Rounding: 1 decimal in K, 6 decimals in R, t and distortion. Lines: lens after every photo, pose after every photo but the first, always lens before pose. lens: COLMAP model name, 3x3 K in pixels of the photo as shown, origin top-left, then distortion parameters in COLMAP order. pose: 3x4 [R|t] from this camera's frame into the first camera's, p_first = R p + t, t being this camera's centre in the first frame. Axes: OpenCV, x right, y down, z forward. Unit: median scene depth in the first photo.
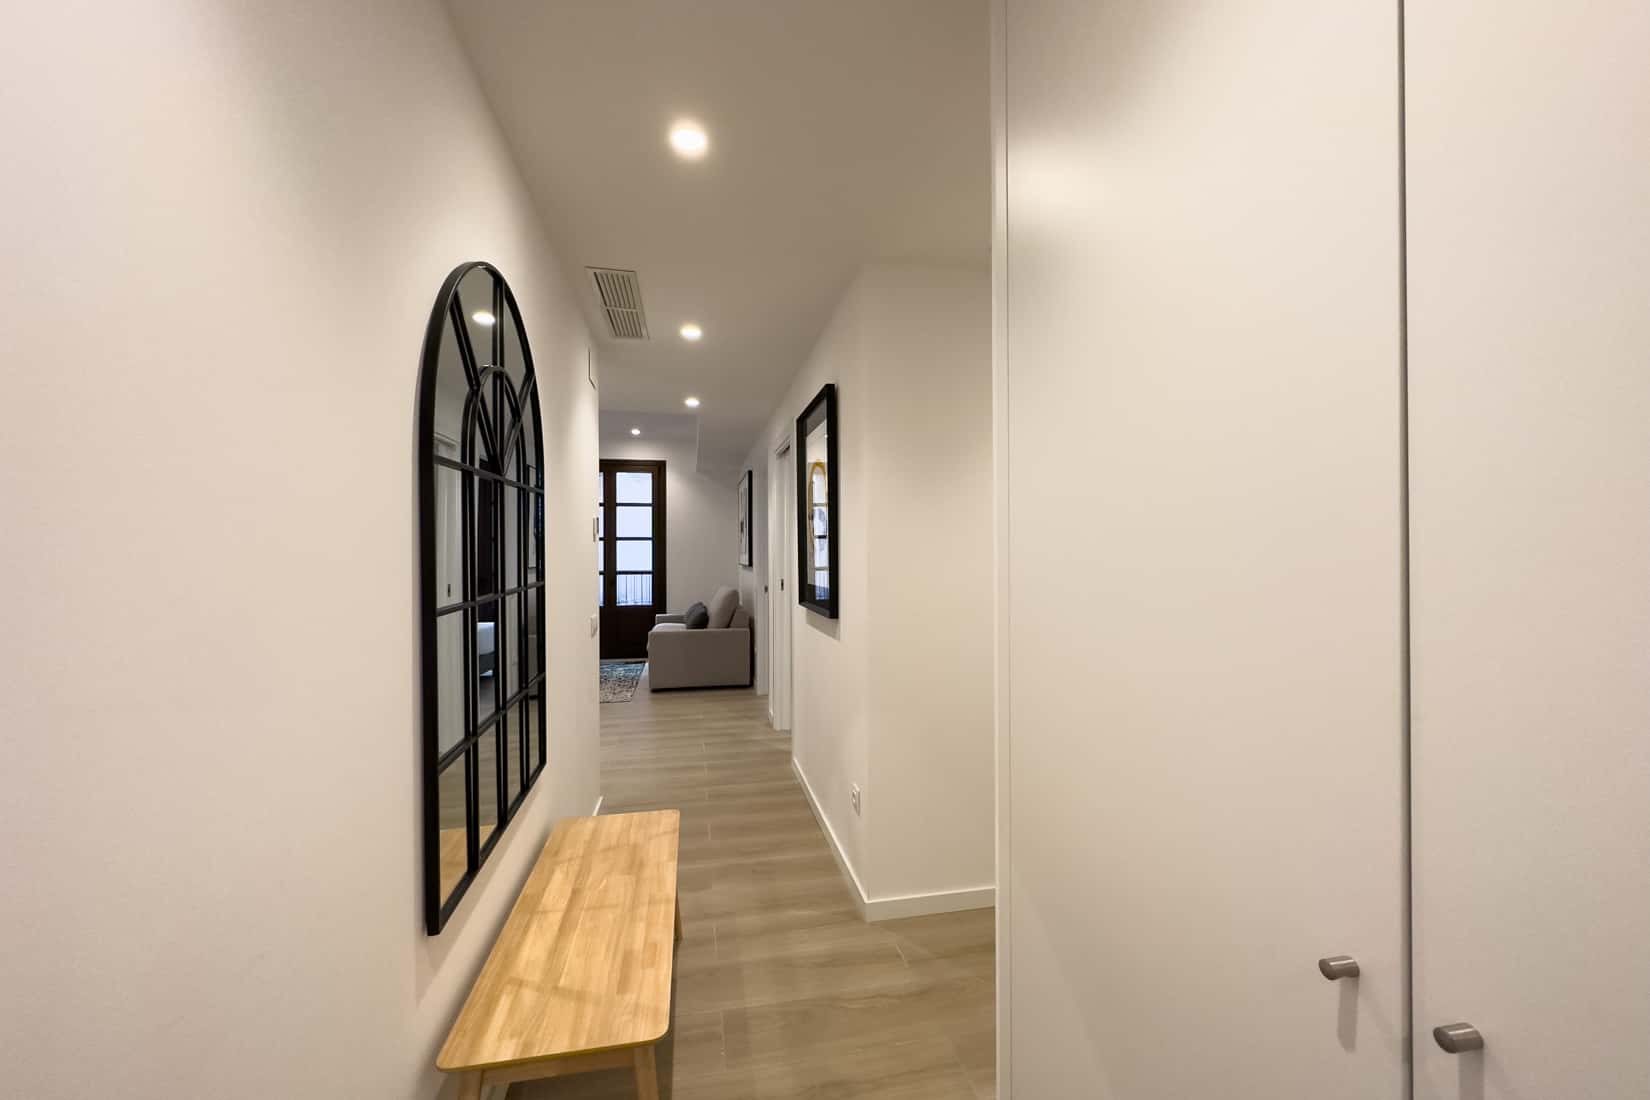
lens RADIAL K [[672.5, 0, 825.9], [0, 672.5, 553.0], [0, 0, 1]] dist [-0.002151, -0.000604]
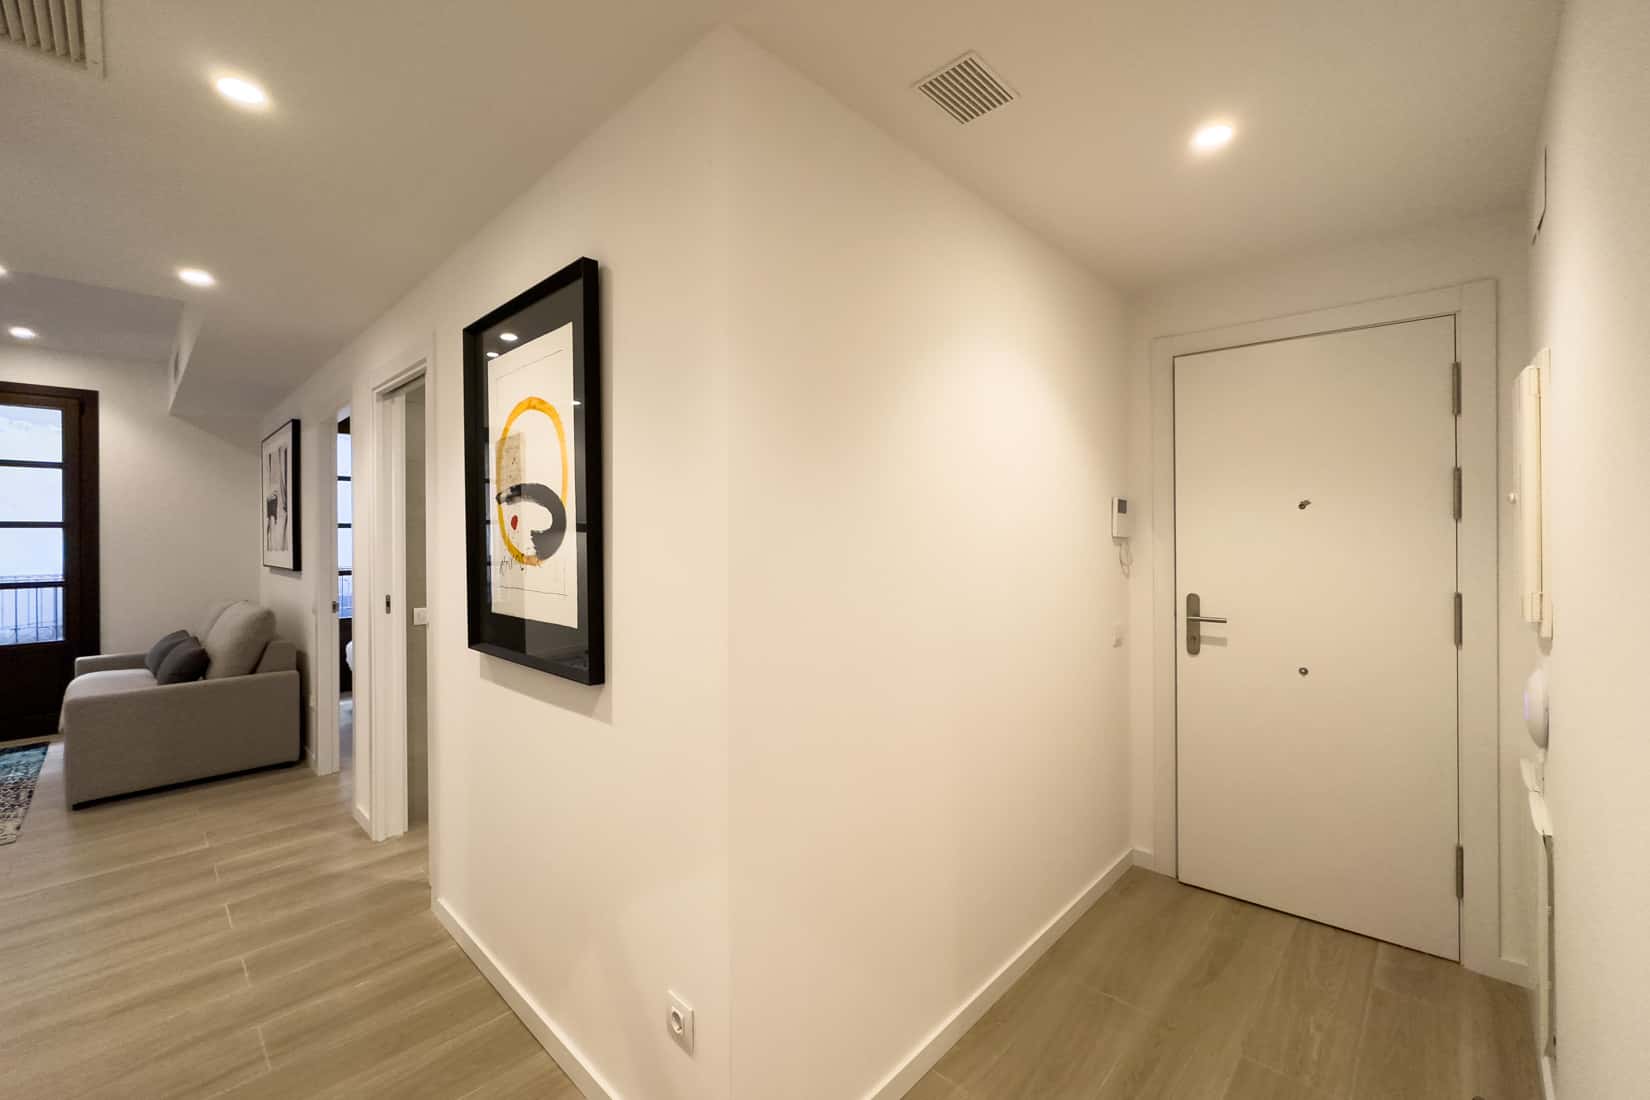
lens RADIAL K [[672.5, 0, 827.1], [0, 672.5, 534.2], [0, 0, 1]] dist [-0.002151, -0.000604]
pose [[0.817886, -0.002097, 0.575376, -0.080657], [0.004420, 0.999987, -0.002638, -0.012459], [-0.575363, 0.004701, 0.817885, 0.234074]]
